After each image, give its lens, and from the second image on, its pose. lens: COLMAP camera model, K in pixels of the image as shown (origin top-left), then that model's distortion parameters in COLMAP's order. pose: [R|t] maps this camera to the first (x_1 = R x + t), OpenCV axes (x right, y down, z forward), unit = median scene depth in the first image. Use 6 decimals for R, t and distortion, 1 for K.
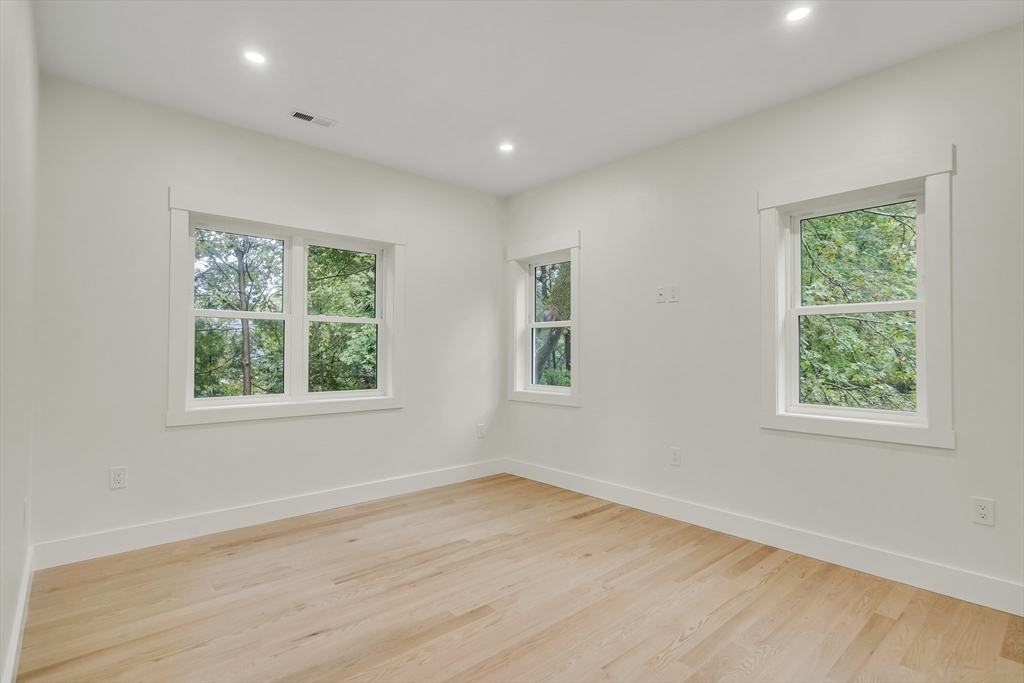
lens RADIAL K [[489.9, 0, 506.7], [0, 489.9, 344.6], [0, 0, 1]] dist [0.000467, 0.000166]
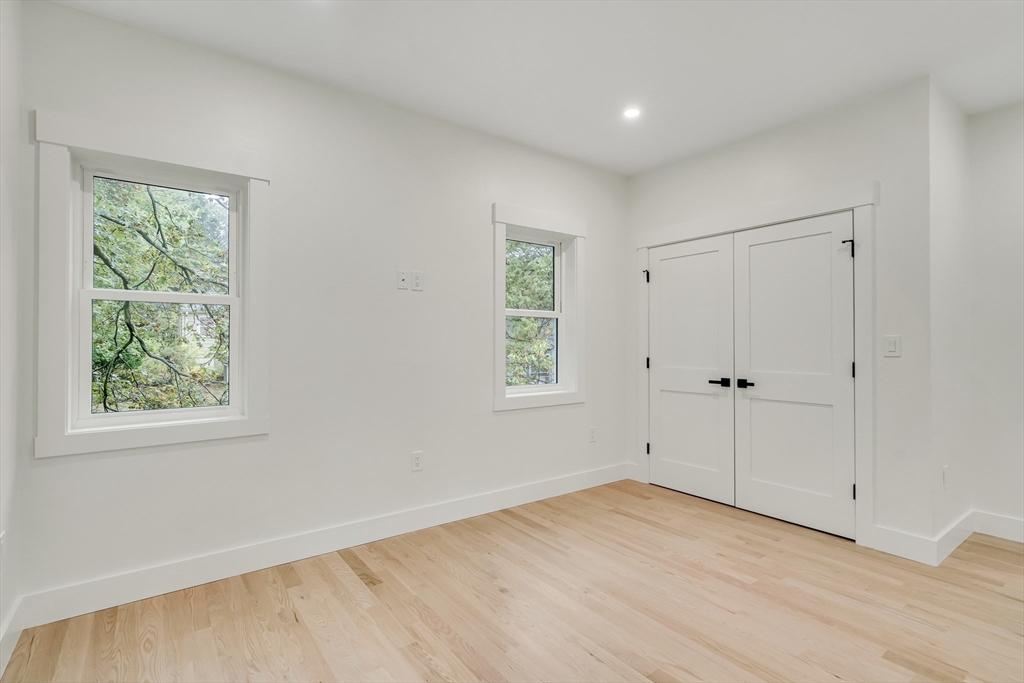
lens RADIAL K [[489.9, 0, 506.7], [0, 489.9, 344.6], [0, 0, 1]] dist [0.000467, 0.000166]
pose [[0.106351, -0.010517, 0.994273, -0.563549], [-0.010009, 0.999882, 0.011647, -0.000115], [-0.994278, -0.011191, 0.106233, 0.776321]]
